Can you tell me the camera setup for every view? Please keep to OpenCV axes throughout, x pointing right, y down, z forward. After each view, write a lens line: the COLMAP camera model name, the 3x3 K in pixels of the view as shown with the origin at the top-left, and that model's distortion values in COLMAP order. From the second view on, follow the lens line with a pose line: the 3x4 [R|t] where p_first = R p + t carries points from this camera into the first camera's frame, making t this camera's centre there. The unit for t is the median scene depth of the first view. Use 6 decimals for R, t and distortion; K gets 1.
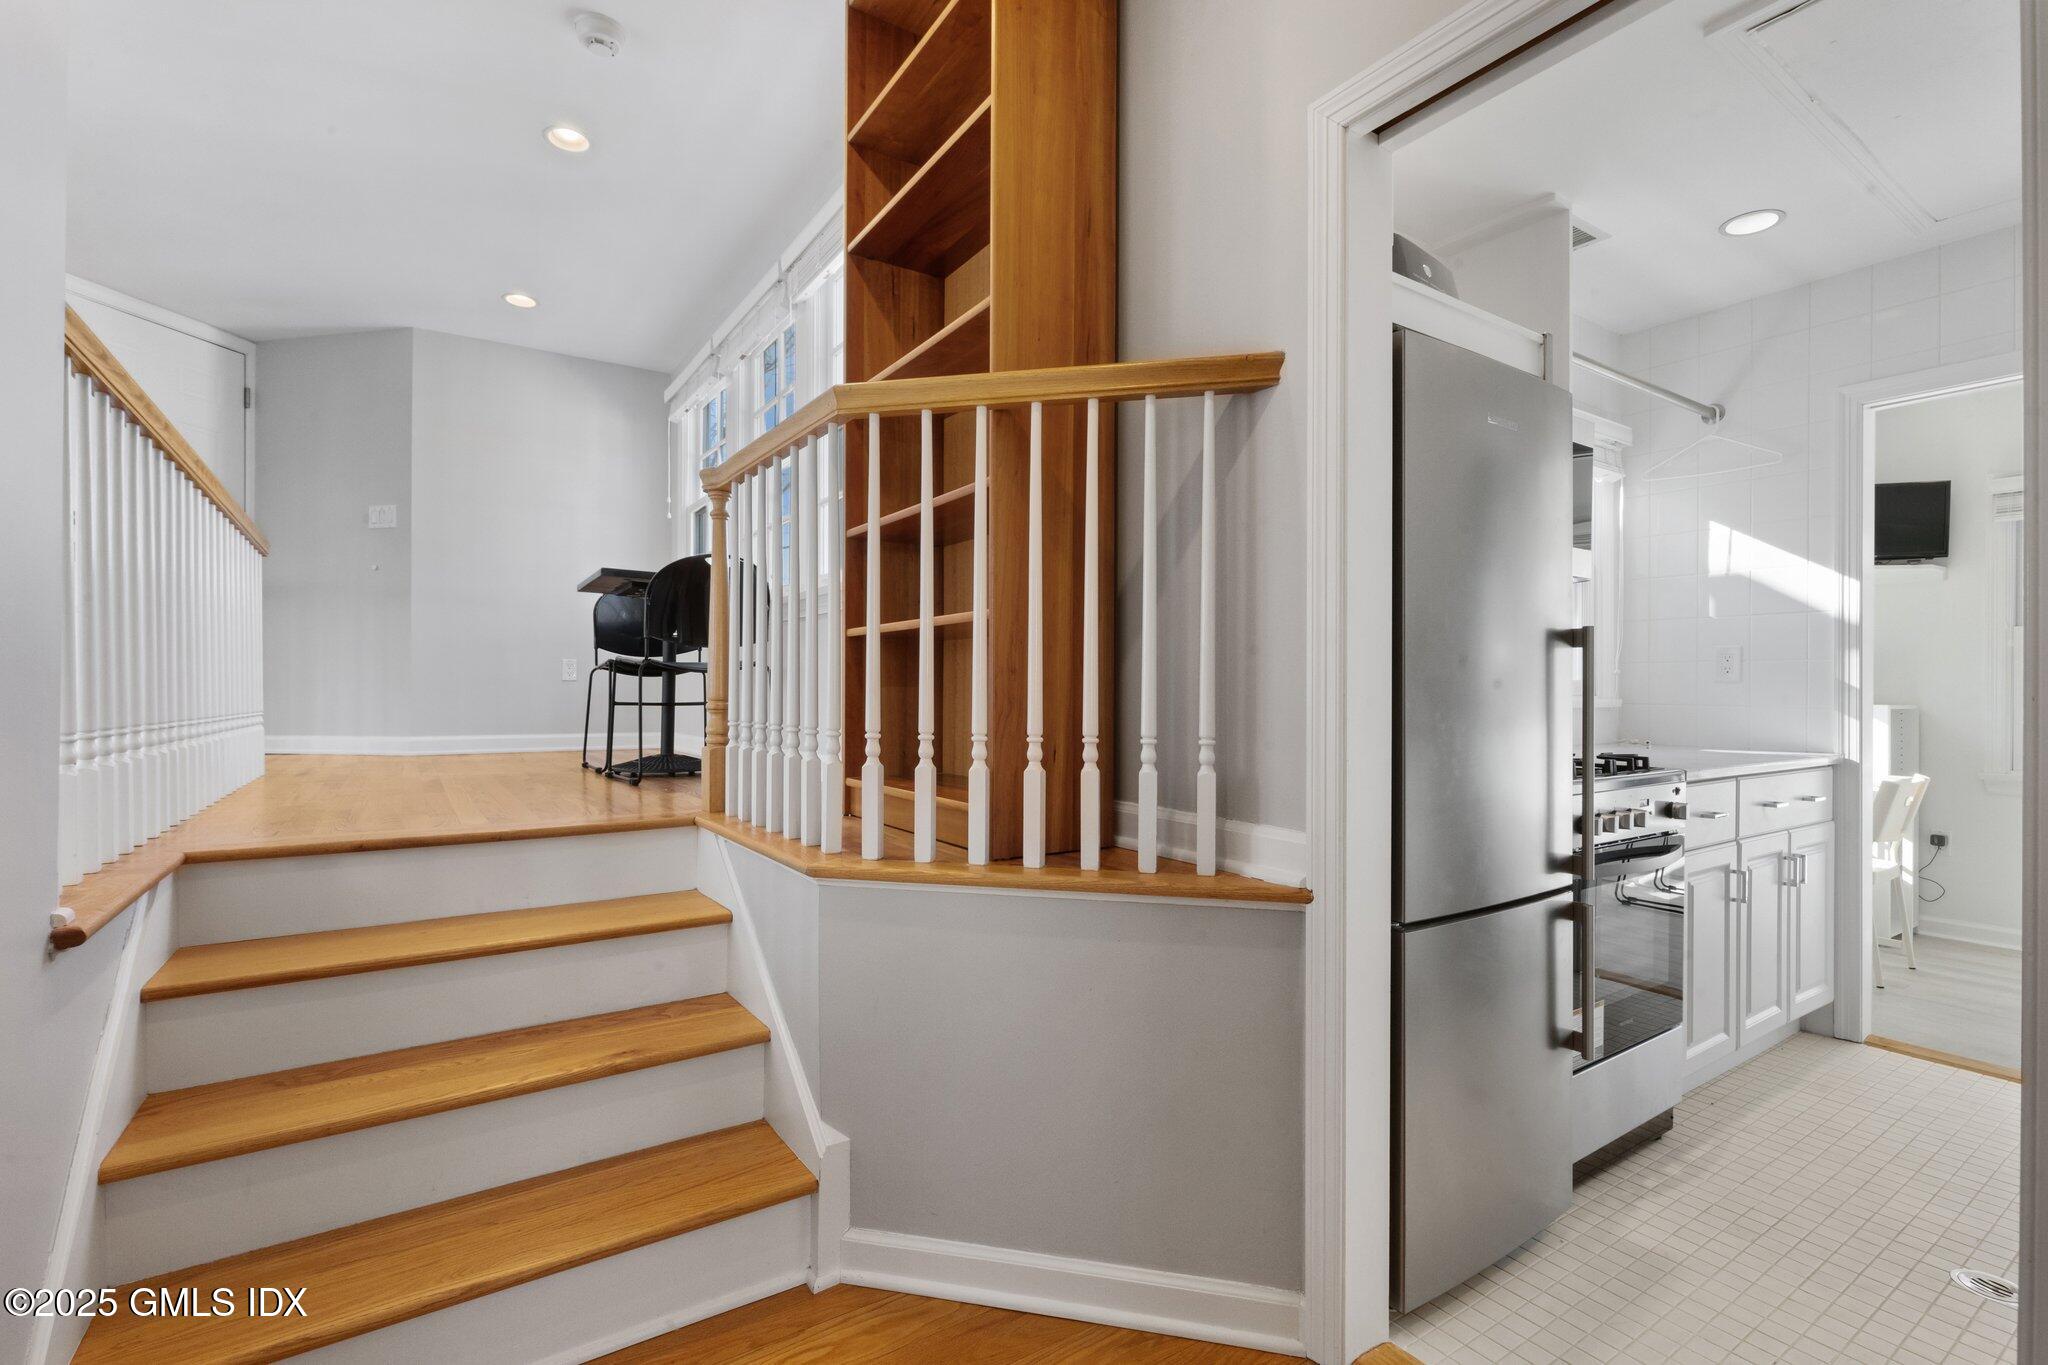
lens RADIAL K [[929.8, 0, 1014.5], [0, 929.8, 691.1], [0, 0, 1]] dist [-0.003255, 0.001684]
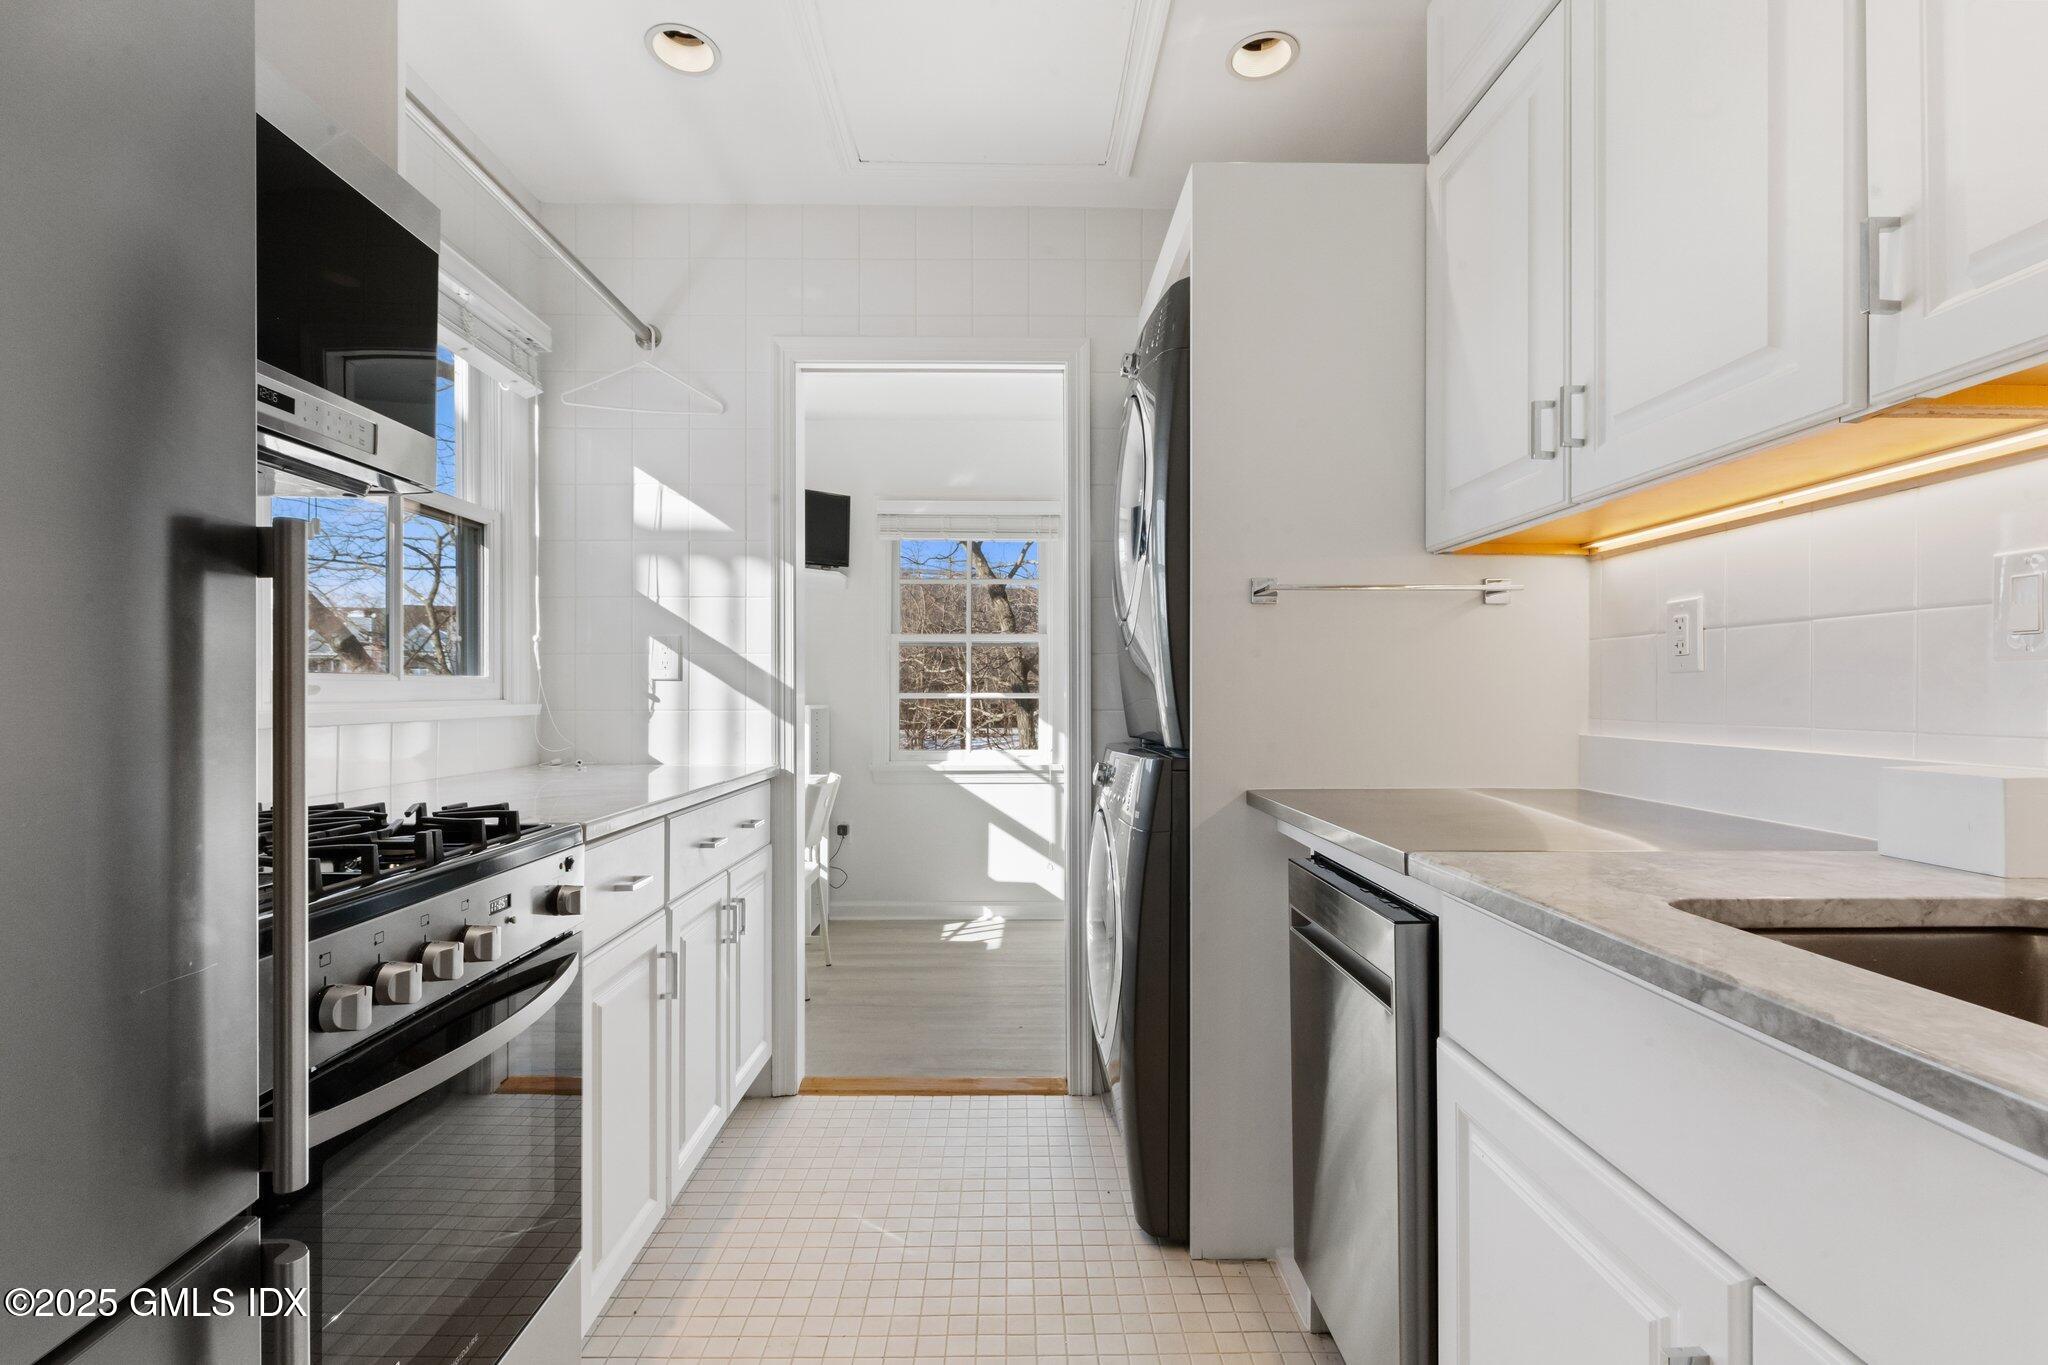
lens RADIAL K [[929.8, 0, 1021.0], [0, 929.8, 682.1], [0, 0, 1]] dist [-0.003255, 0.001684]
pose [[0.544169, 0.003418, 0.838969, 0.314420], [0.007289, 0.999935, -0.008801, 0.000829], [-0.838944, 0.010904, 0.544109, 0.368974]]
